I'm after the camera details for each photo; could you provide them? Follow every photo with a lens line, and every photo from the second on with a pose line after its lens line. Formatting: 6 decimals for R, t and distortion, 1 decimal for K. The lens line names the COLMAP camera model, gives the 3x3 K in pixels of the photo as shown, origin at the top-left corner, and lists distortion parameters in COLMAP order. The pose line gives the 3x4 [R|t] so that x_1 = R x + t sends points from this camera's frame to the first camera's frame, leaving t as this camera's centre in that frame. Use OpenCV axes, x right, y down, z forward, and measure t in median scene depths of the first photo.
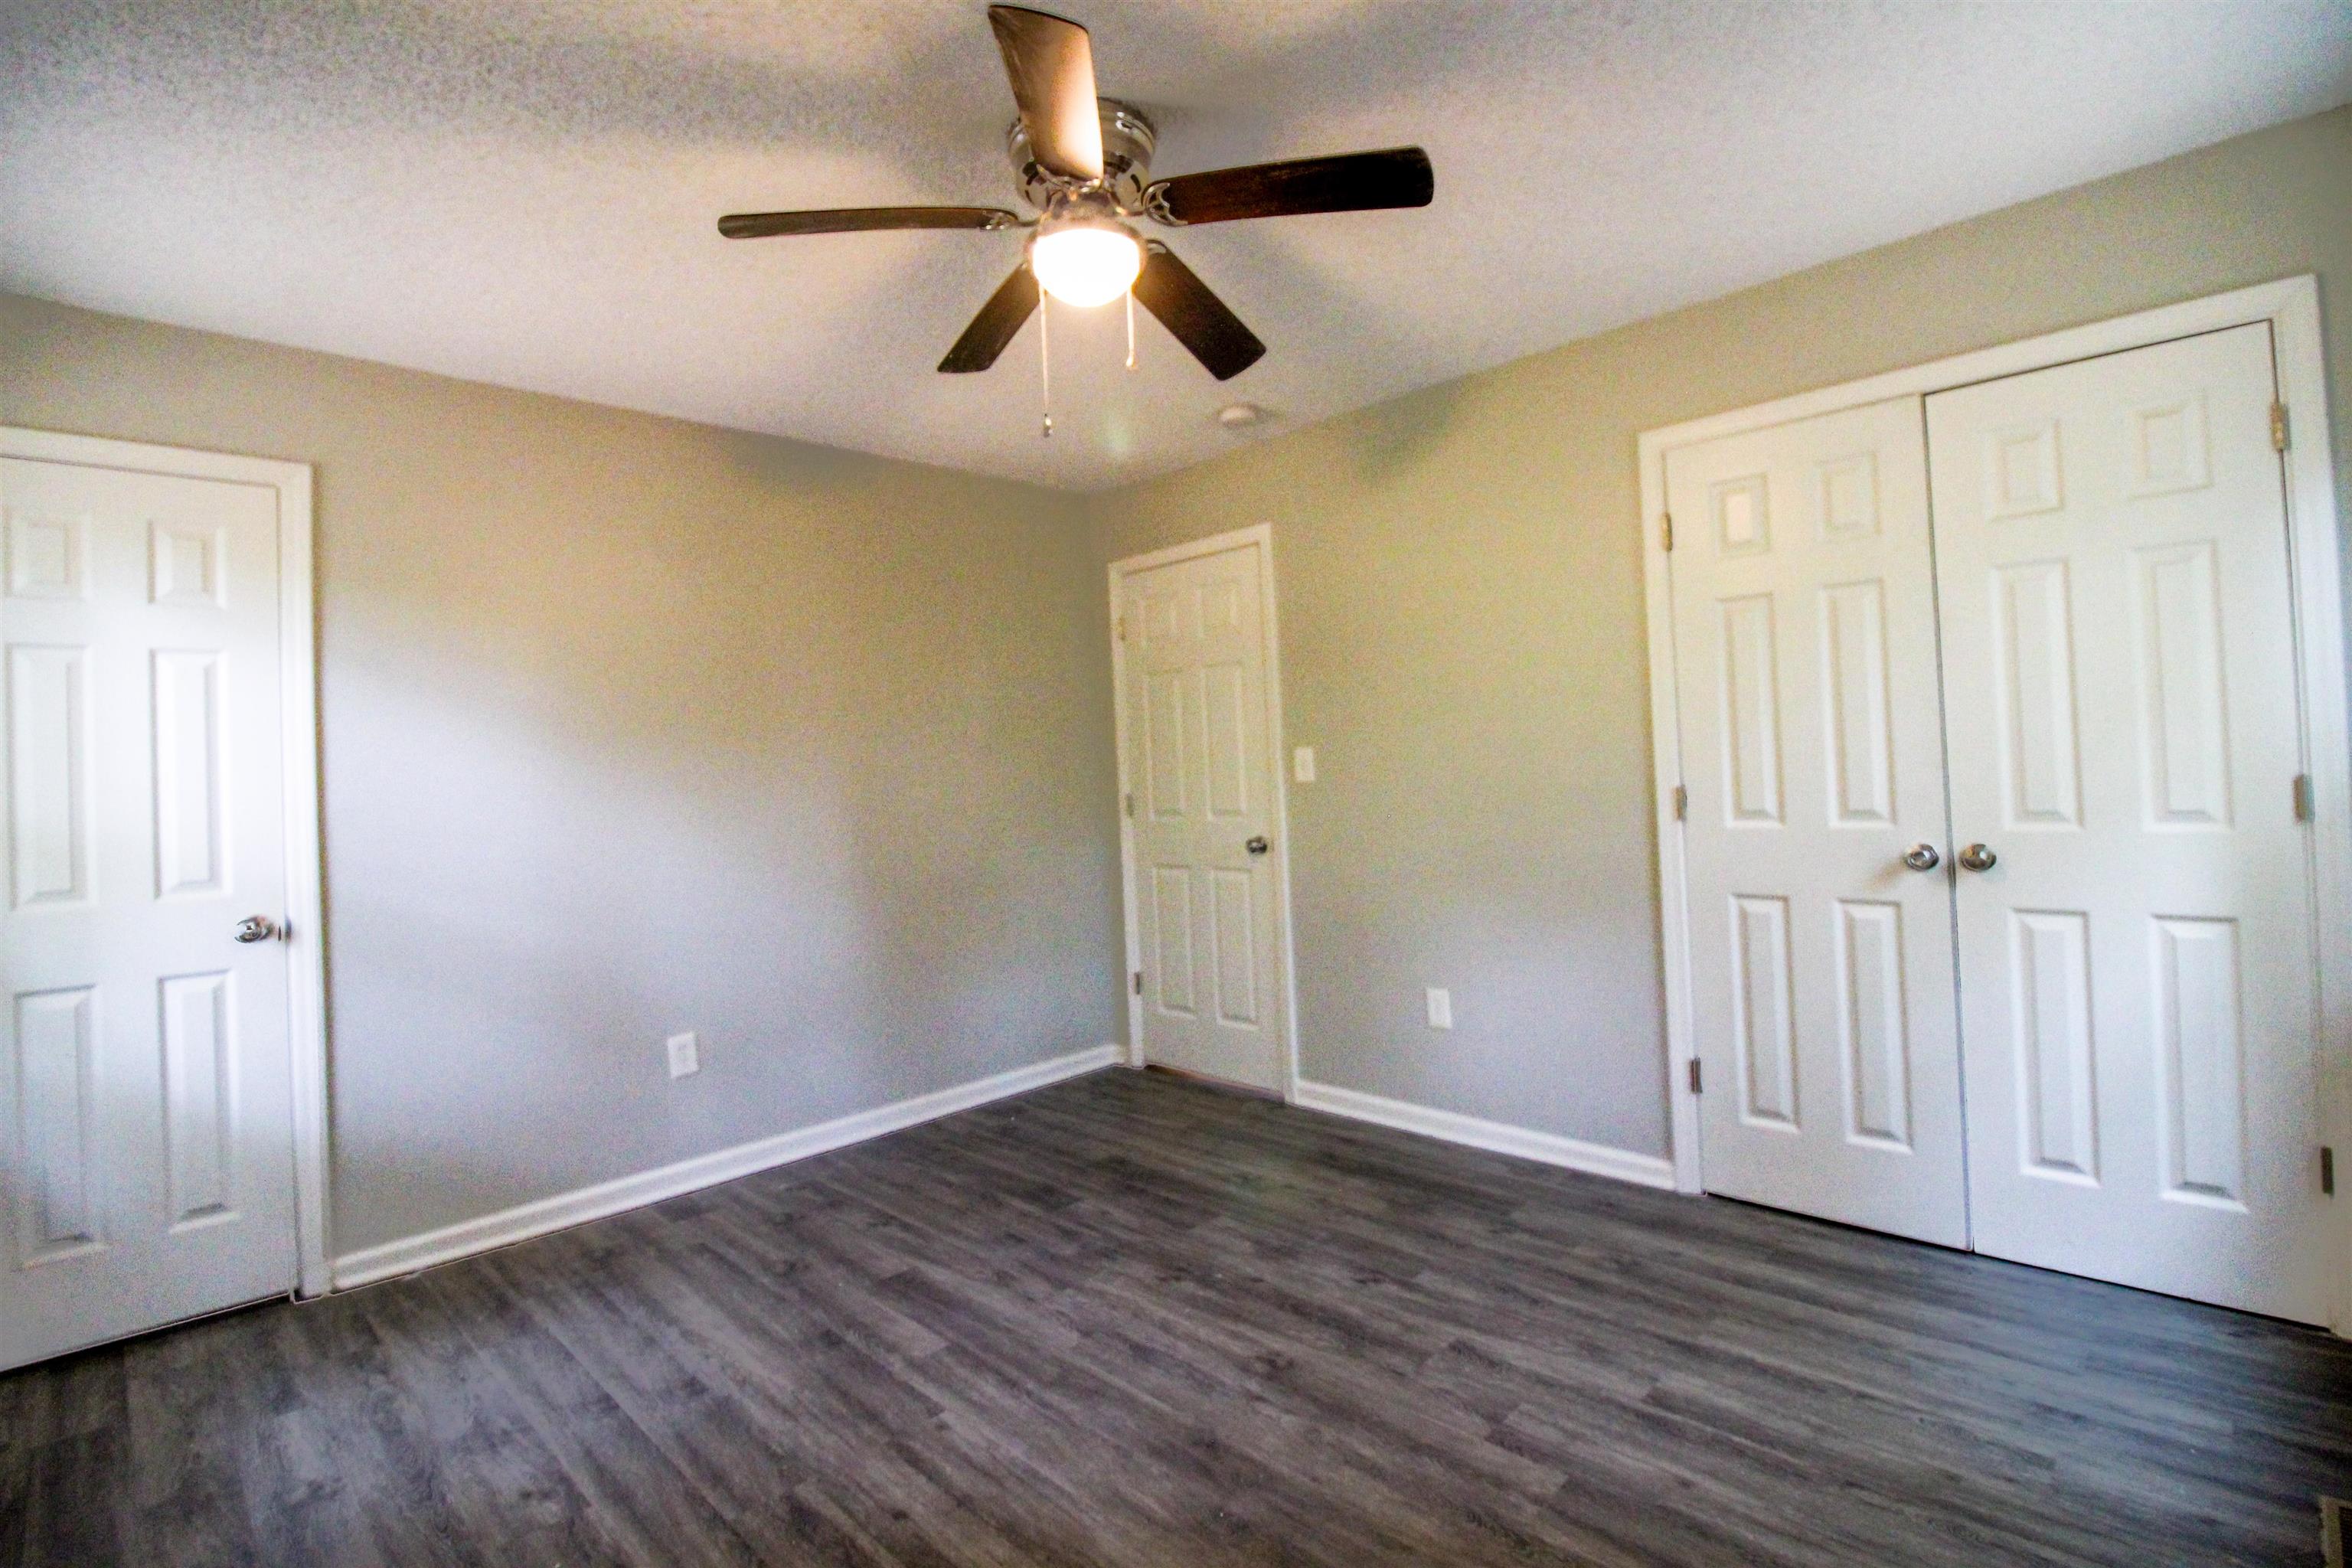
lens RADIAL K [[1101.3, 0, 1181.2], [0, 1101.3, 746.7], [0, 0, 1]] dist [-0.001261, -0.010537]
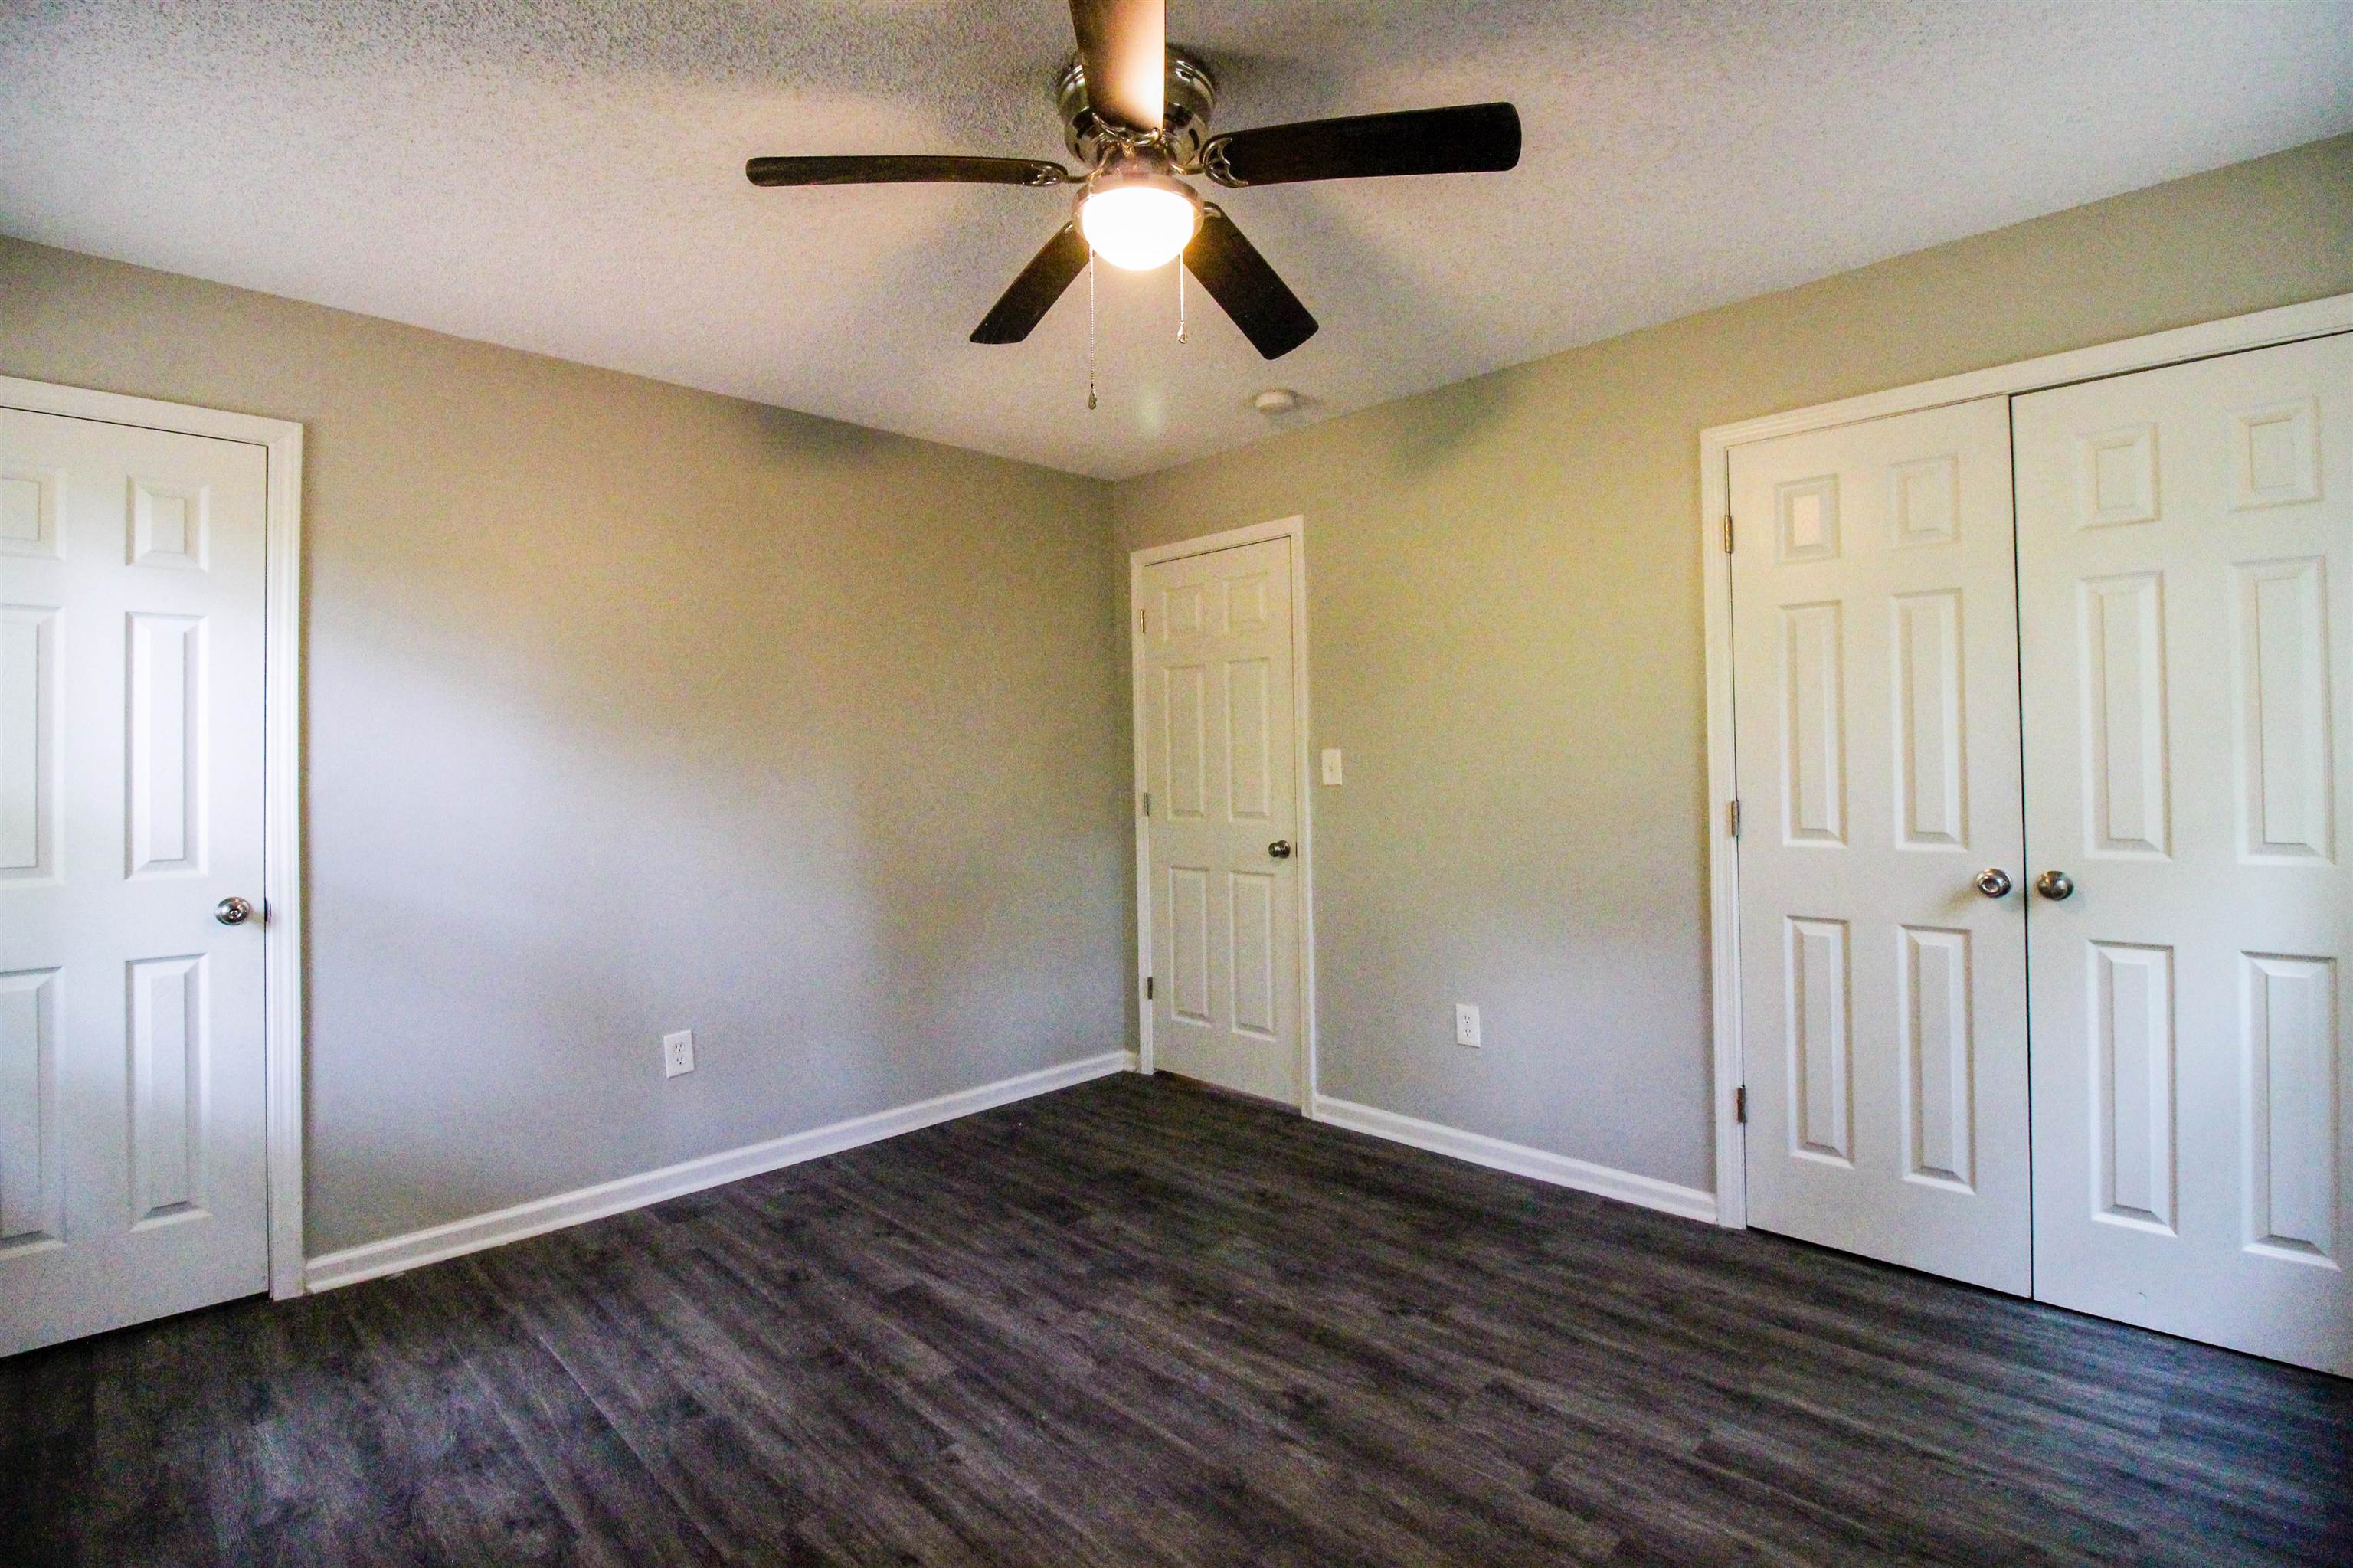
lens RADIAL K [[1108.6, 0, 1175.3], [0, 1108.6, 755.9], [0, 0, 1]] dist [0.000520, -0.009417]
pose [[0.999617, 0.026923, -0.006458, -0.032361], [-0.026850, 0.999576, 0.011237, -0.001416], [0.006758, -0.011059, 0.999916, 0.051446]]
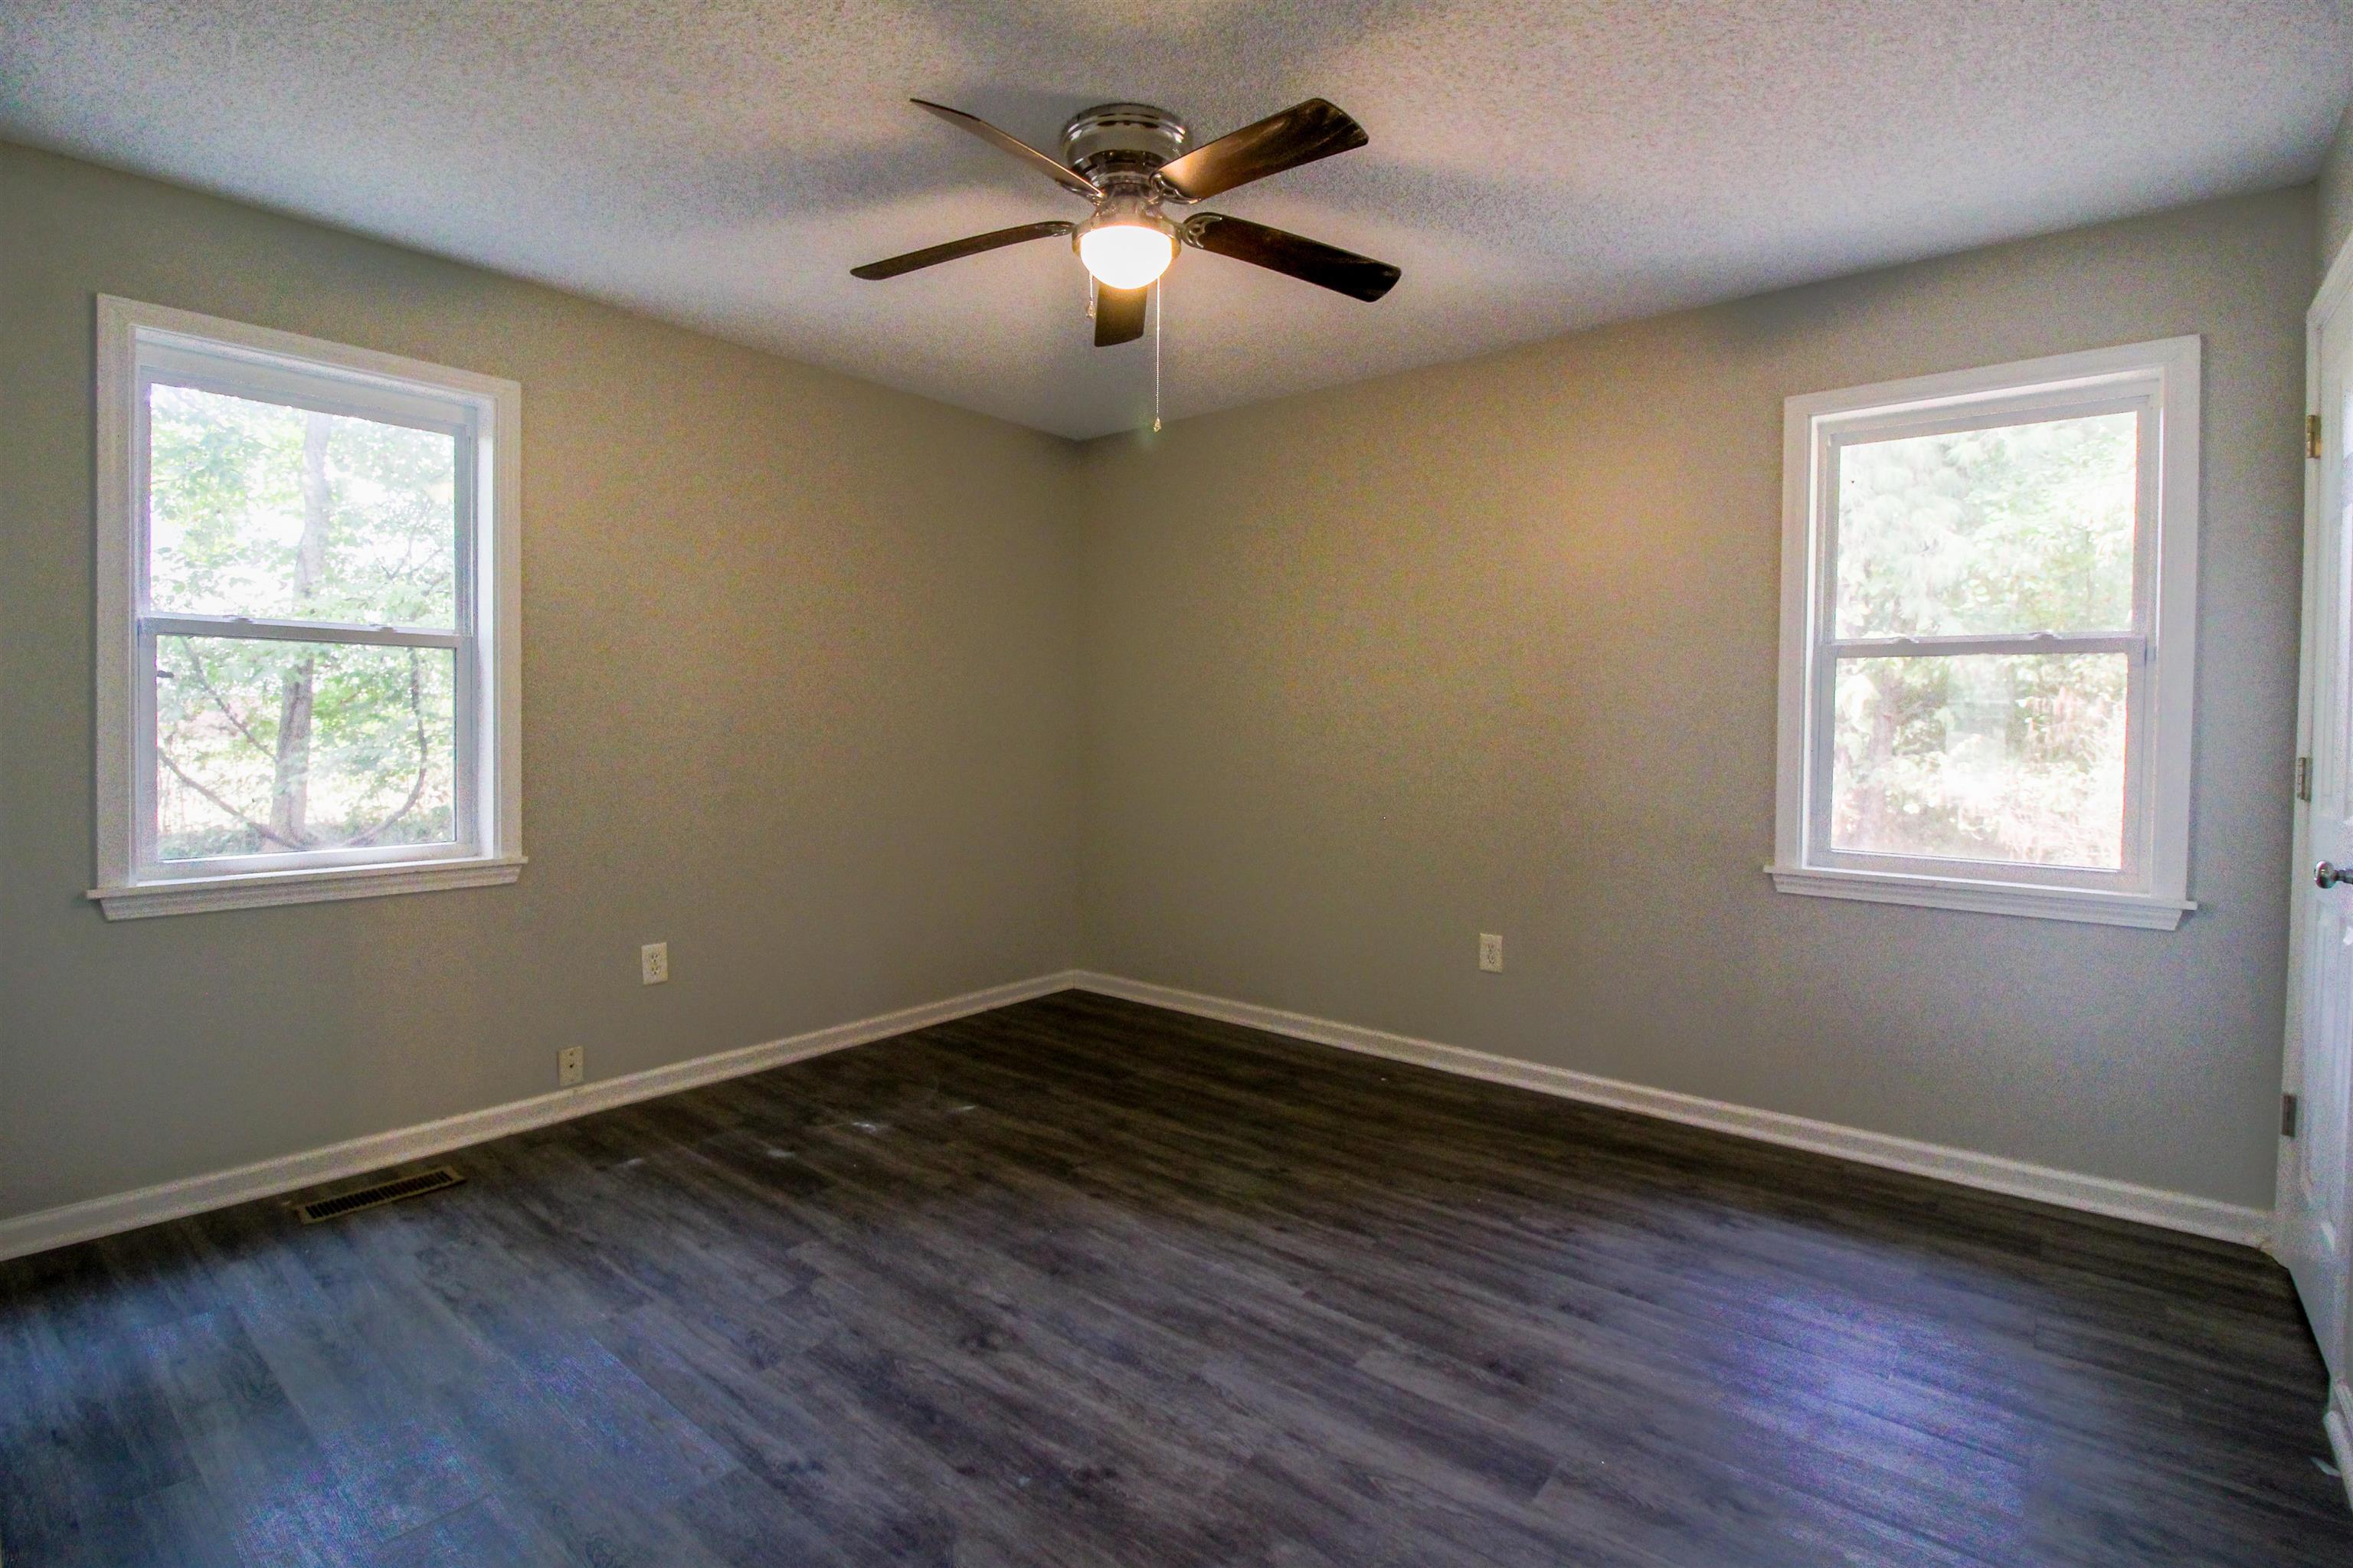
lens RADIAL K [[1101.8, 0, 1181.7], [0, 1101.8, 746.7], [0, 0, 1]] dist [-0.001261, -0.010537]
pose [[-0.994908, 0.036315, -0.094019, -0.015349], [0.036178, 0.999340, 0.003164, 0.058378], [0.094072, -0.000254, -0.995565, 1.901027]]
